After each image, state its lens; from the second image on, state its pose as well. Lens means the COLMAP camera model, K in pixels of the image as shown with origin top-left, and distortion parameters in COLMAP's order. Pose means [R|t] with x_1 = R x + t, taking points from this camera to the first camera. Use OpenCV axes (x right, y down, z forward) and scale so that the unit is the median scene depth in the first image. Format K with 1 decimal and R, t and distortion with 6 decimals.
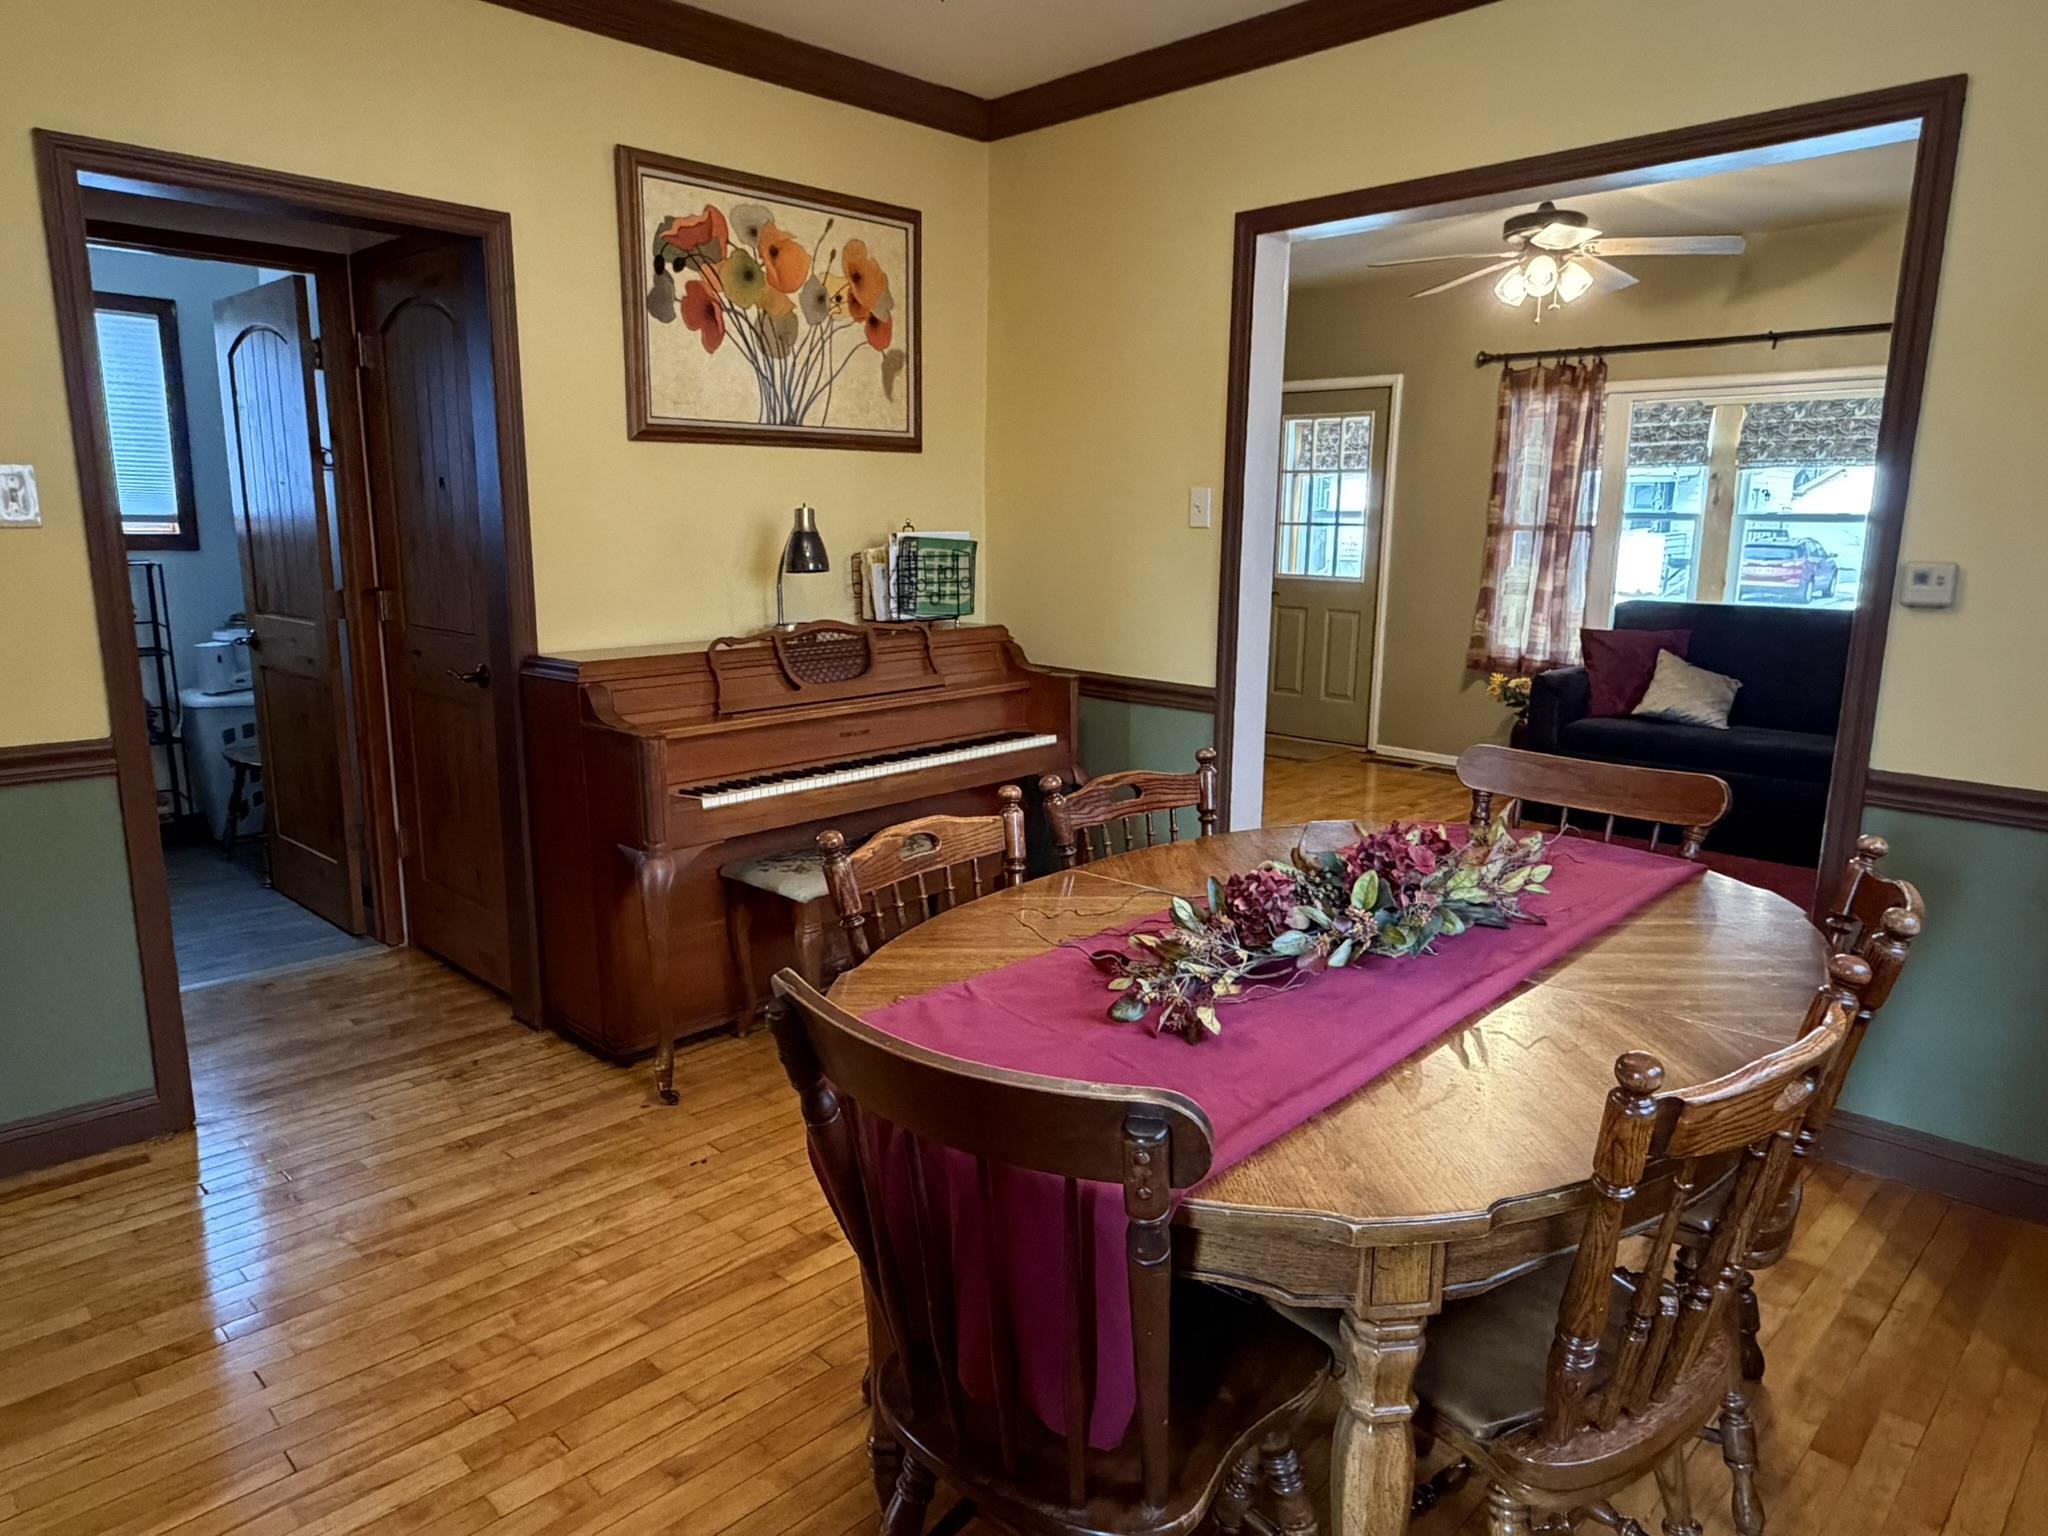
lens RADIAL K [[1310.5, 0, 1010.4], [0, 1310.5, 775.0], [0, 0, 1]] dist [-0.002267, 0.001498]
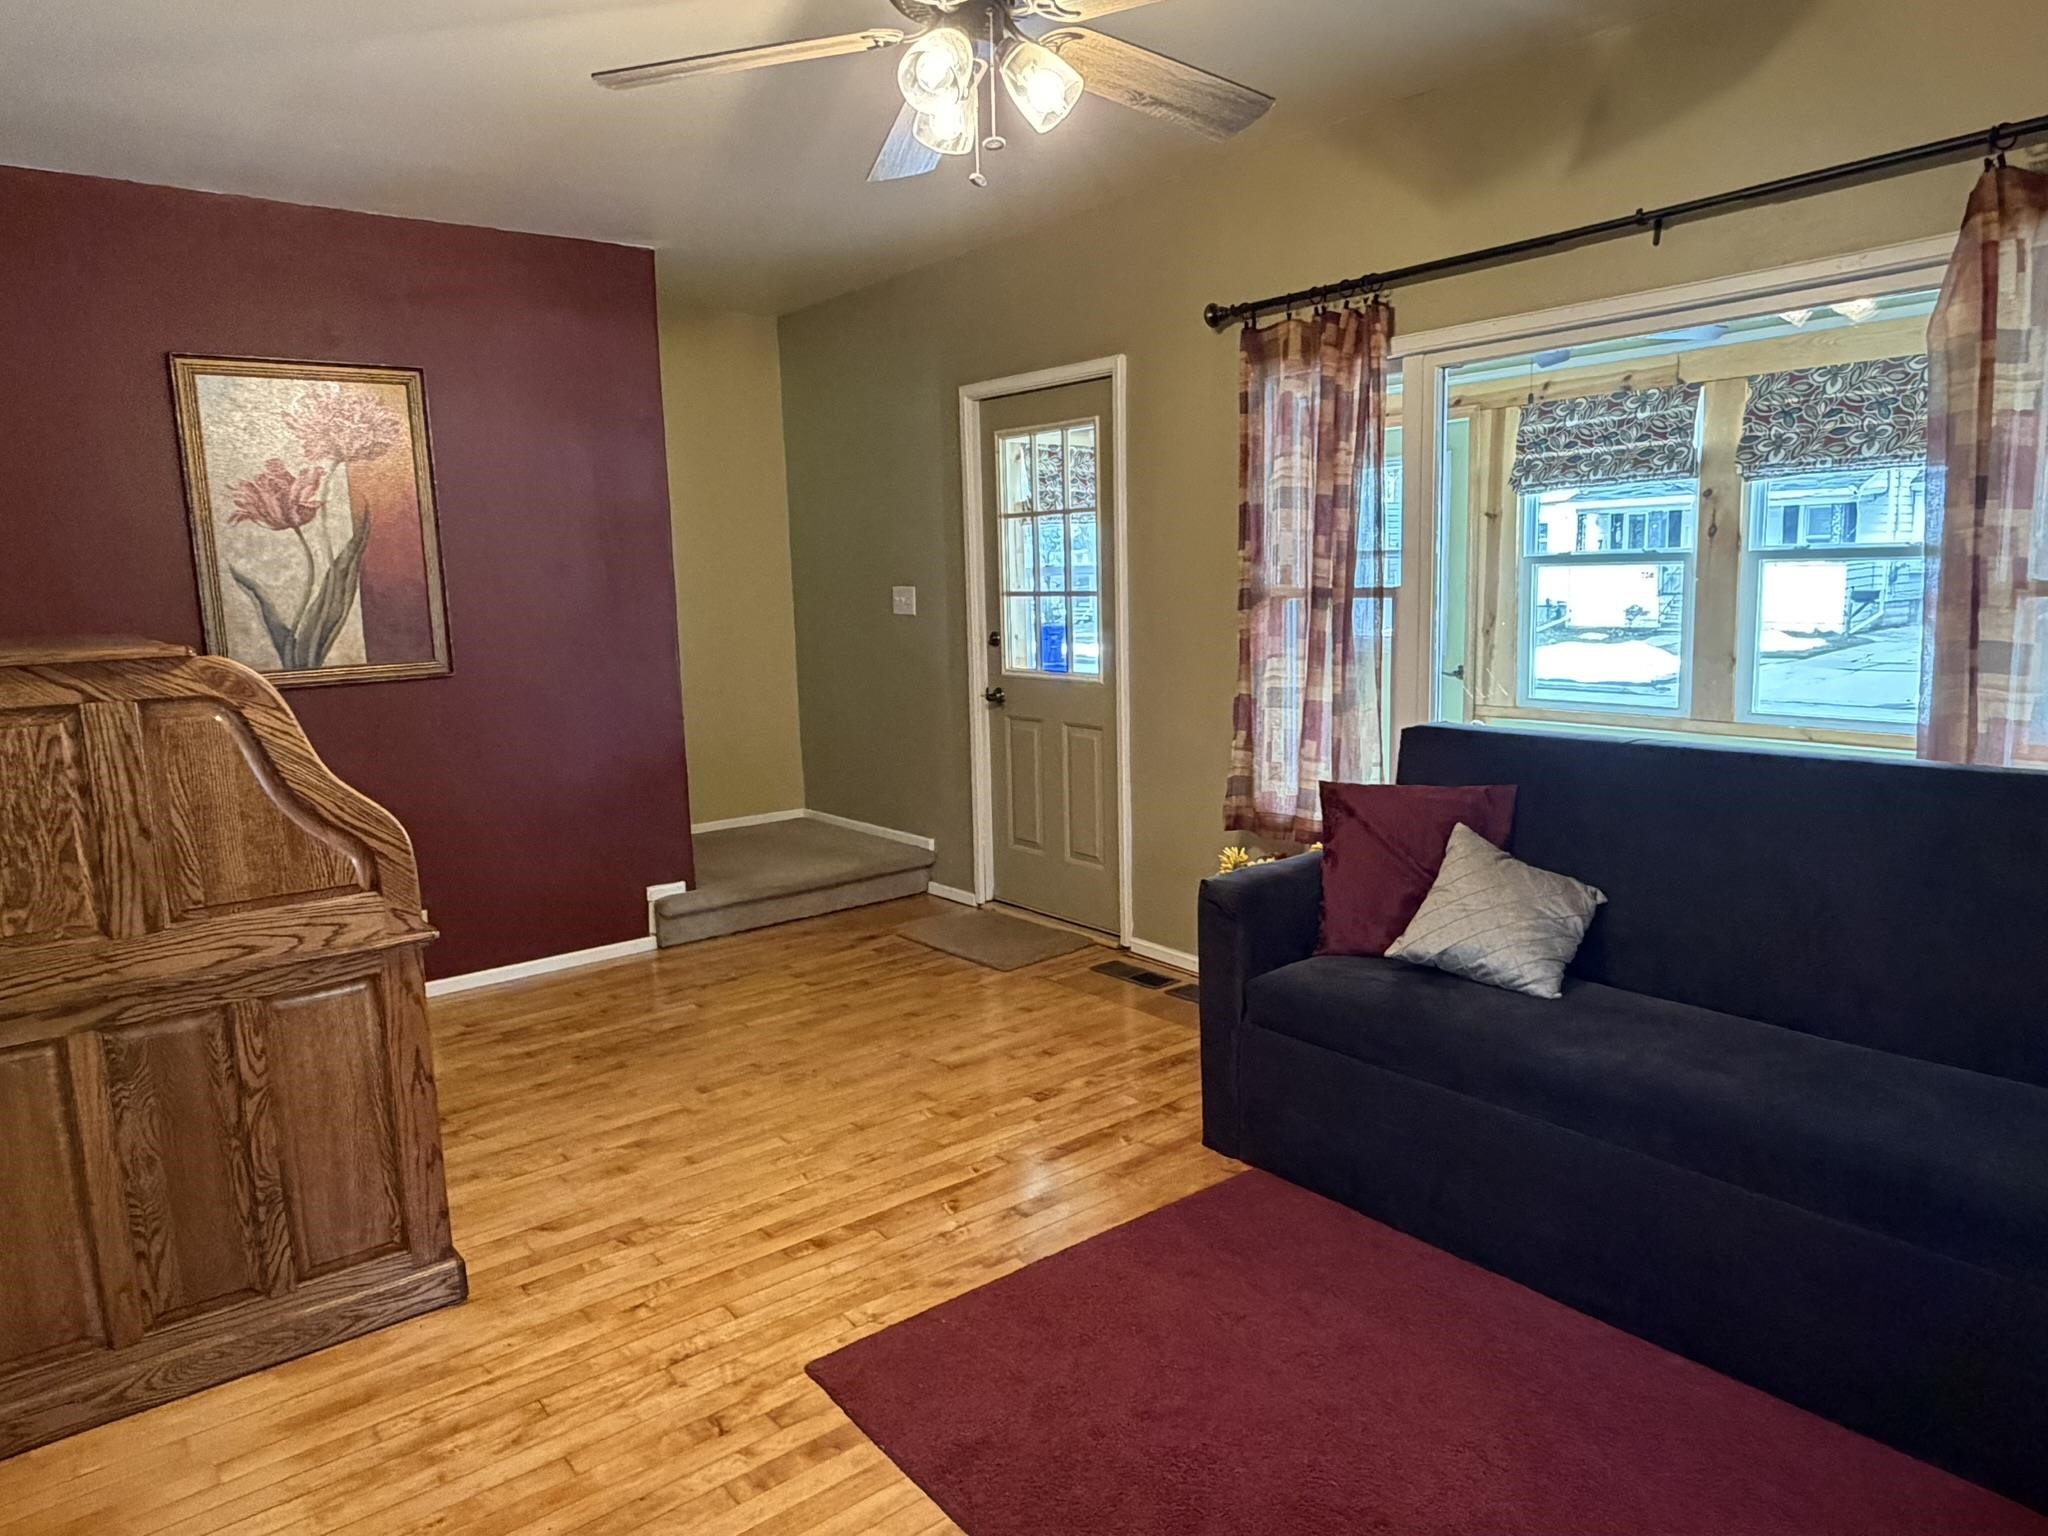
lens RADIAL K [[1310.5, 0, 1035.5], [0, 1310.5, 764.3], [0, 0, 1]] dist [-0.002267, 0.001498]
pose [[0.991933, -0.020155, -0.125153, 0.346604], [0.014276, 0.998760, -0.047696, -0.085163], [0.125959, 0.045525, 0.990990, 0.401772]]
